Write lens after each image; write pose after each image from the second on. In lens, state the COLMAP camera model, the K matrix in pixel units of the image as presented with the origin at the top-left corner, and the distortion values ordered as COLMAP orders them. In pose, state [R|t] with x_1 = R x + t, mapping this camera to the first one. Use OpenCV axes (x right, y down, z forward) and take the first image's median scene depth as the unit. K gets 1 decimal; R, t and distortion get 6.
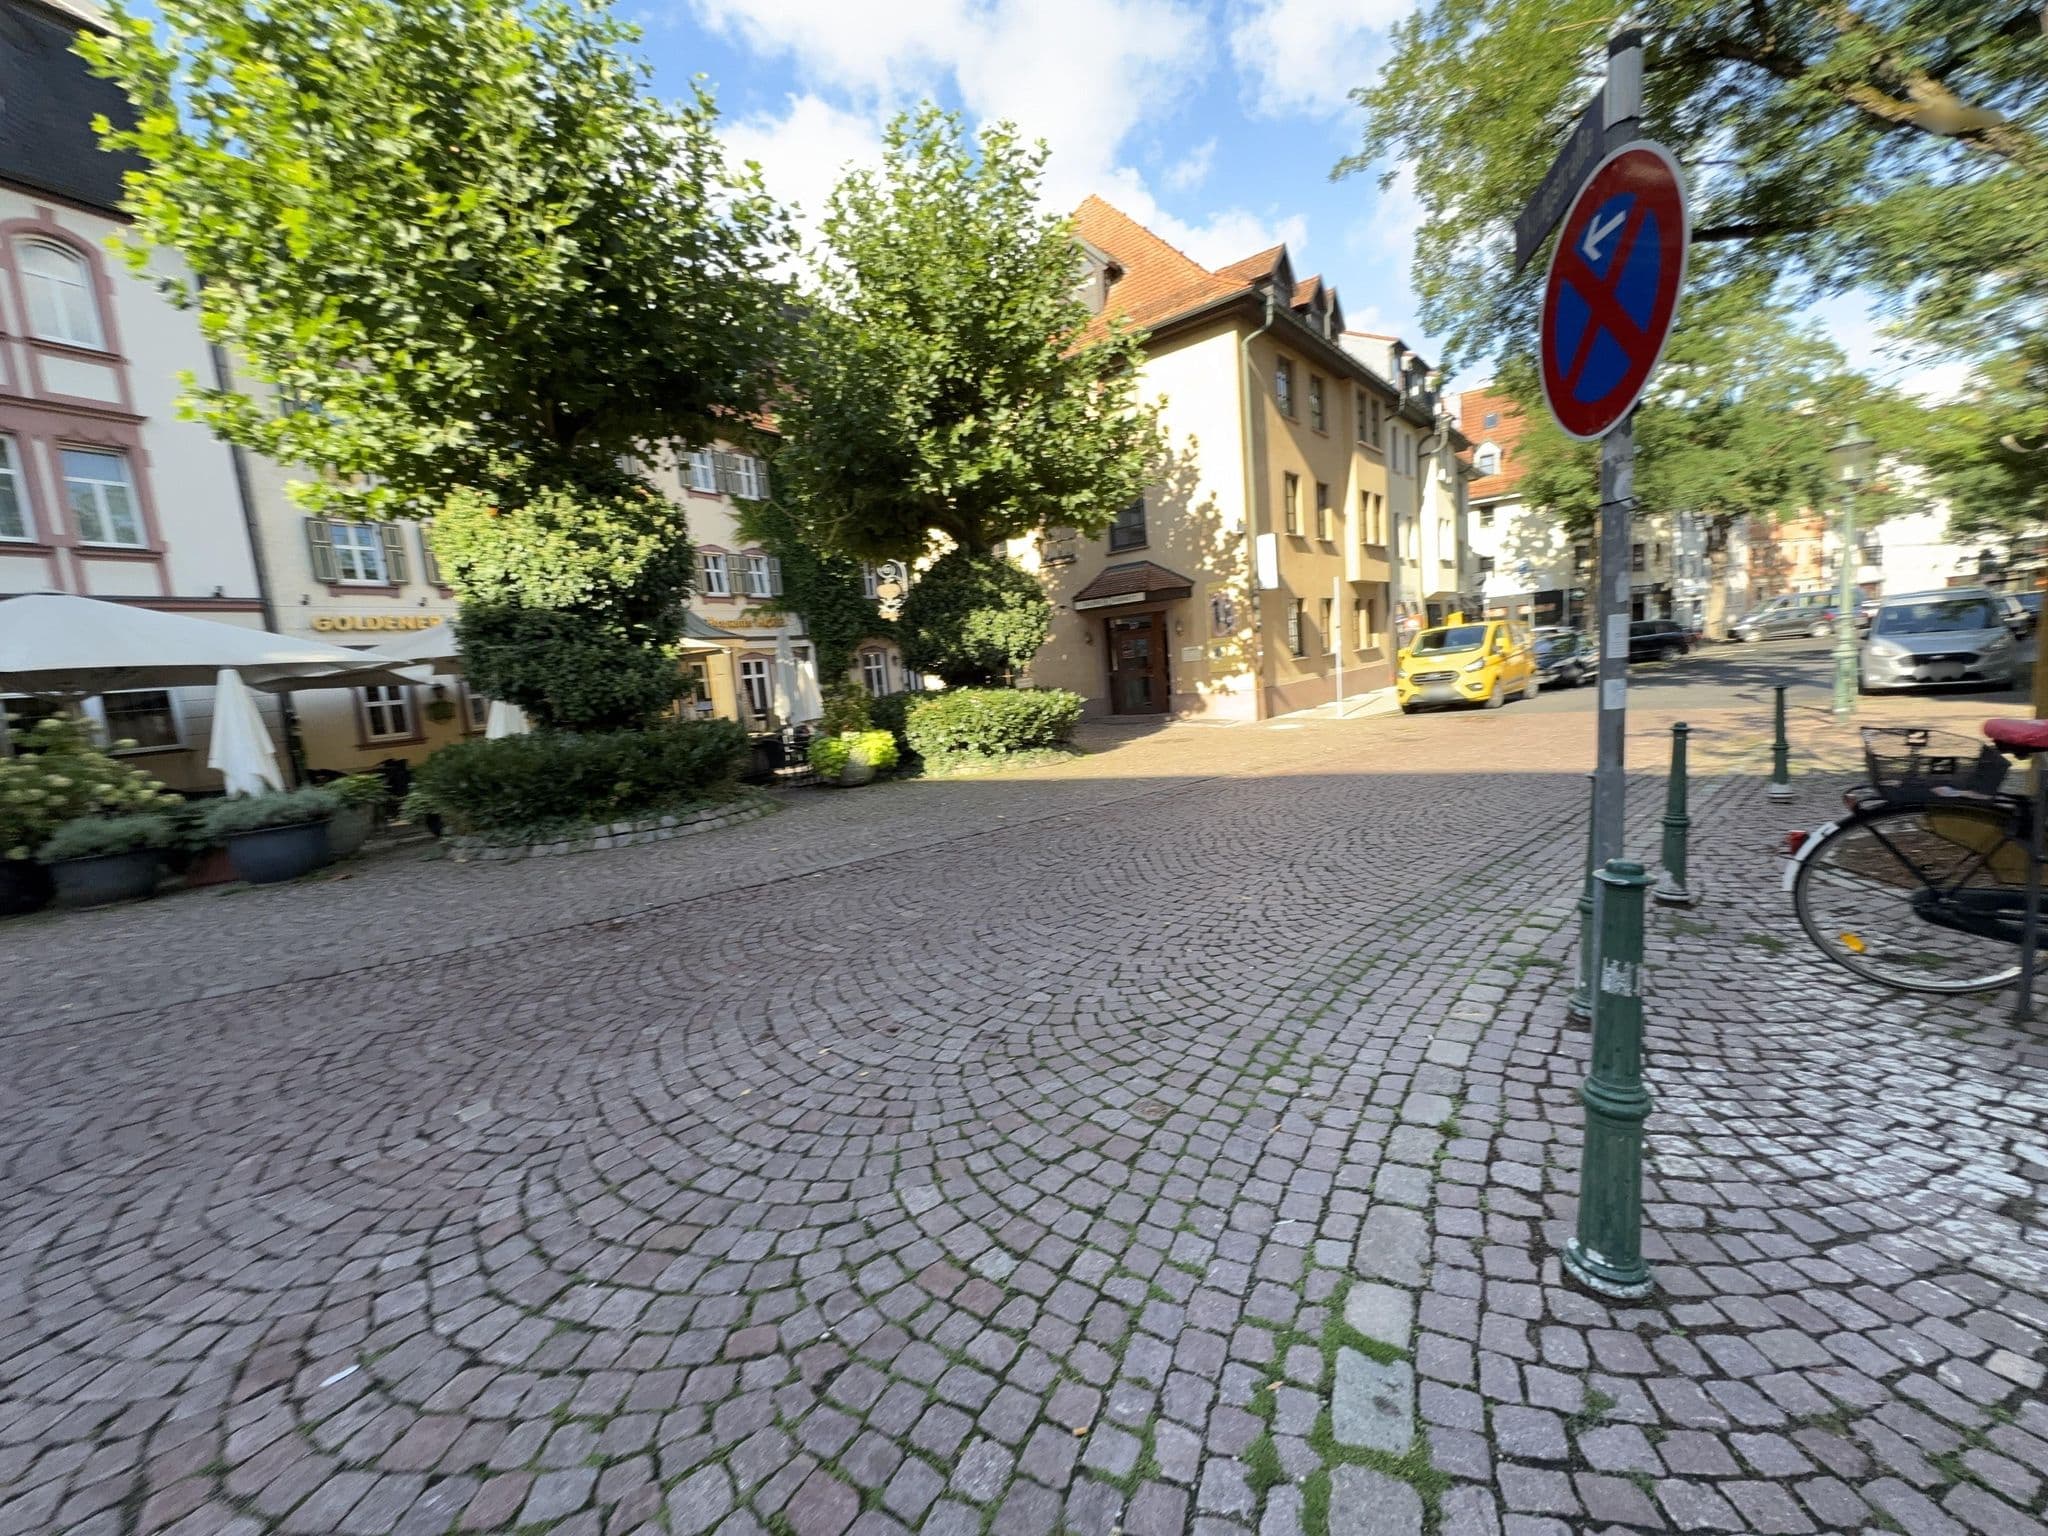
lens RADIAL K [[838.4, 0, 1018.2], [0, 838.4, 768.5], [0, 0, 1]] dist [0.002560, 0.000425]
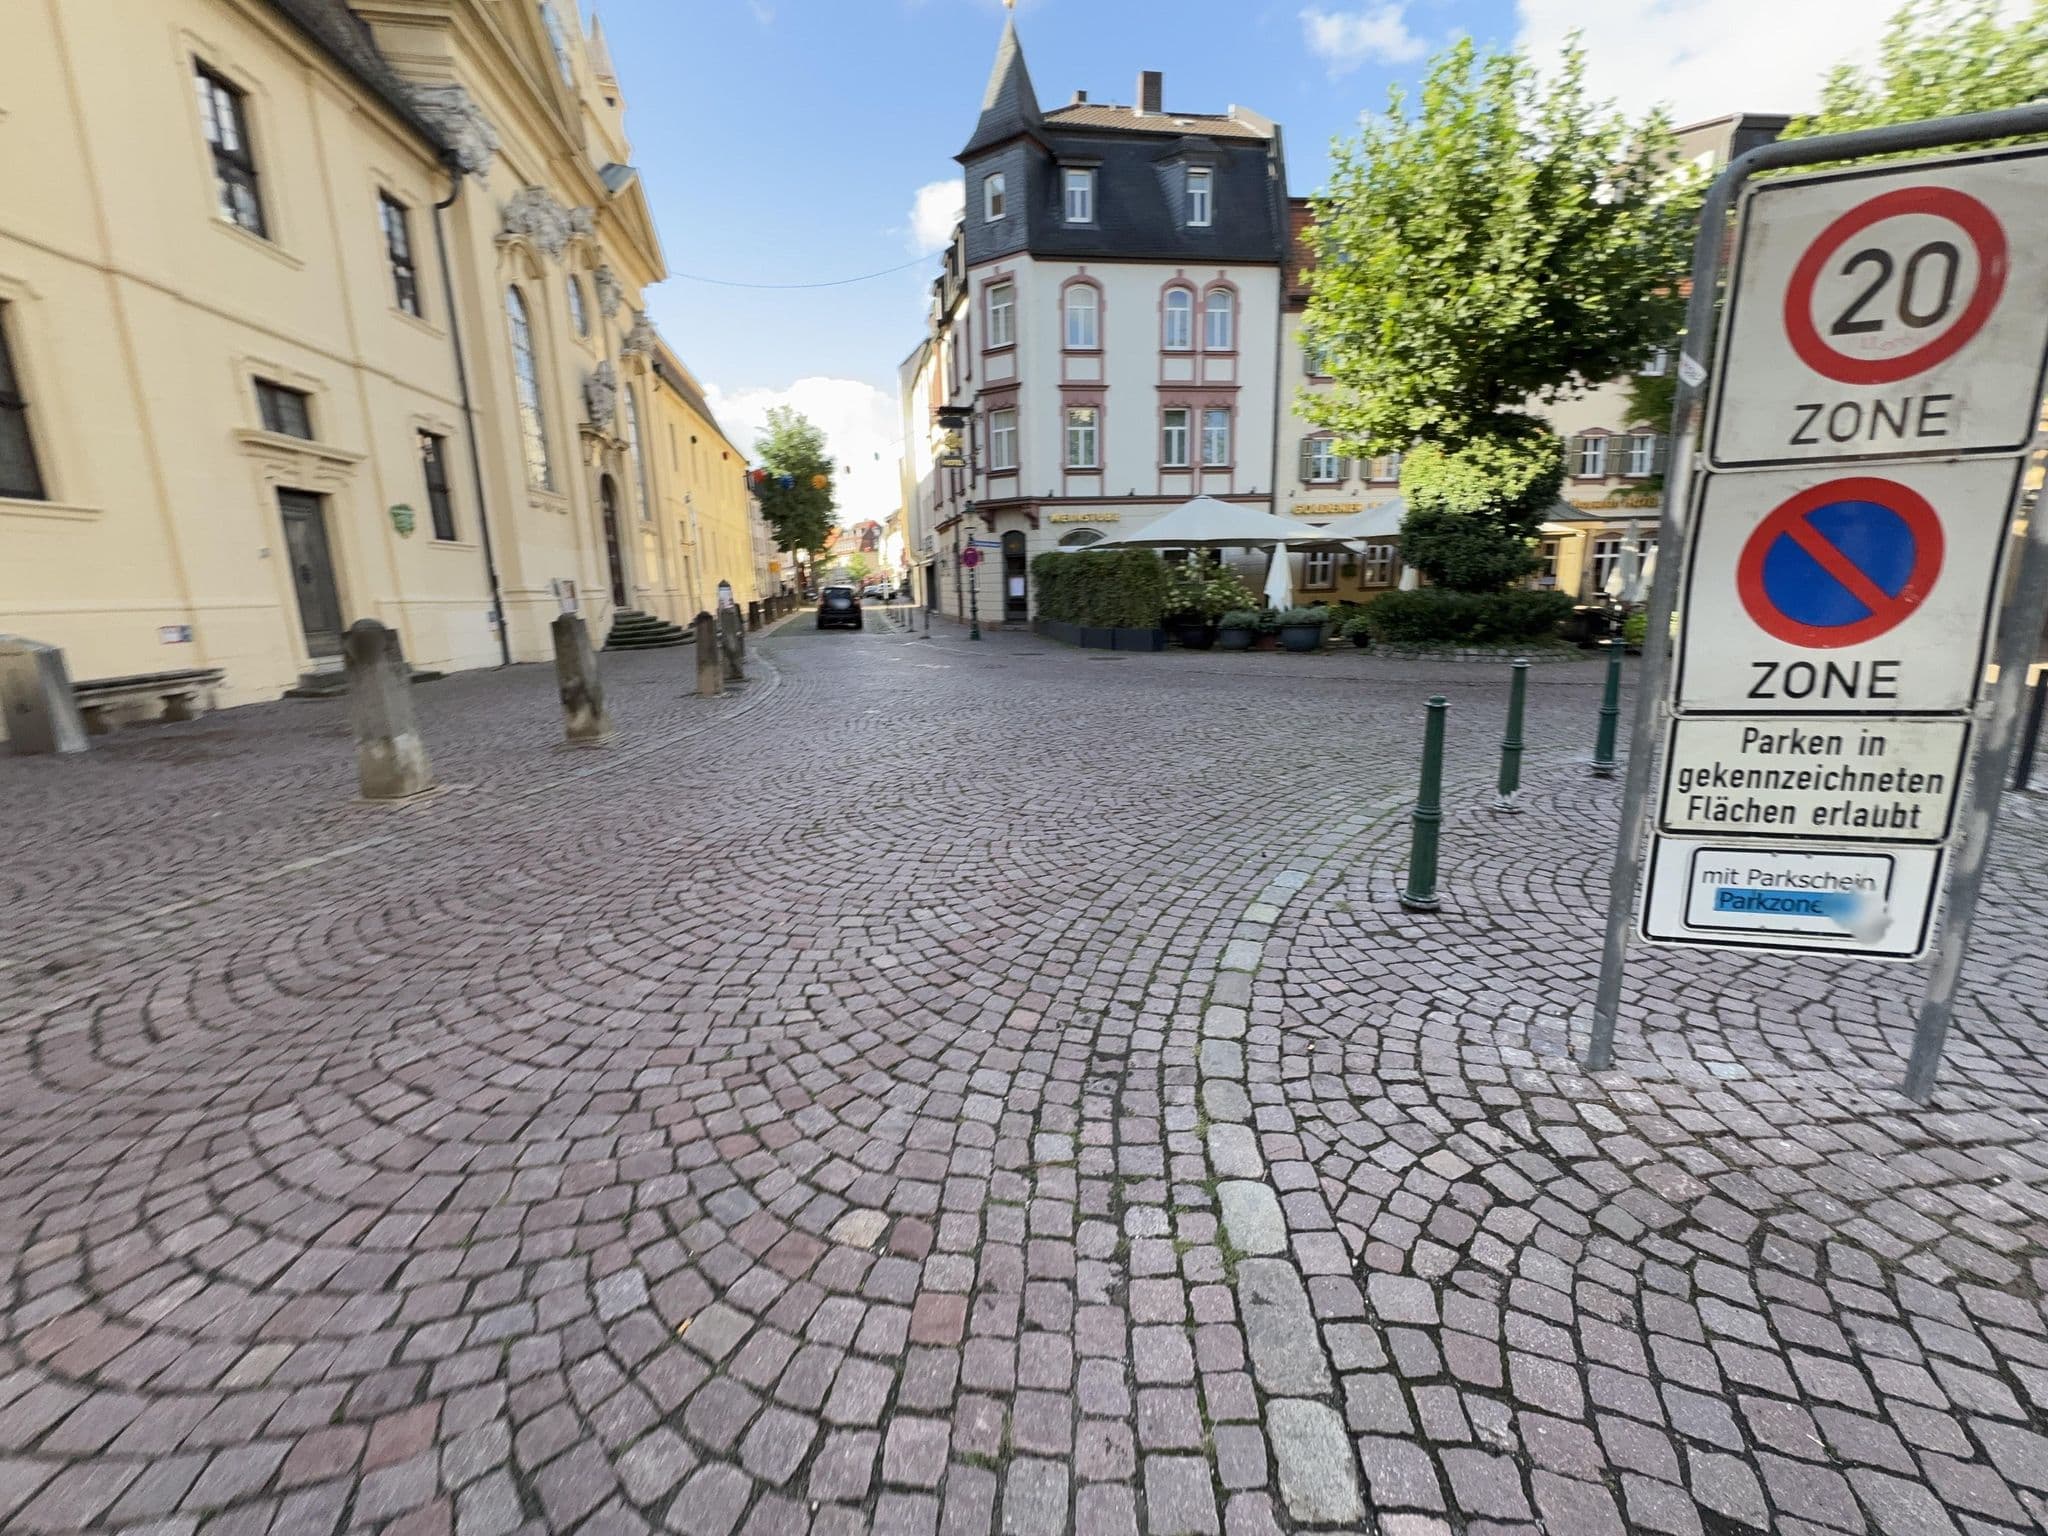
lens RADIAL K [[838.4, 0, 1018.2], [0, 838.4, 768.5], [0, 0, 1]] dist [0.002560, 0.000425]
pose [[0.609491, 0.245793, -0.753728, 0.270100], [-0.126726, 0.968706, 0.213423, 0.050968], [0.782599, -0.034562, 0.621566, -0.697612]]
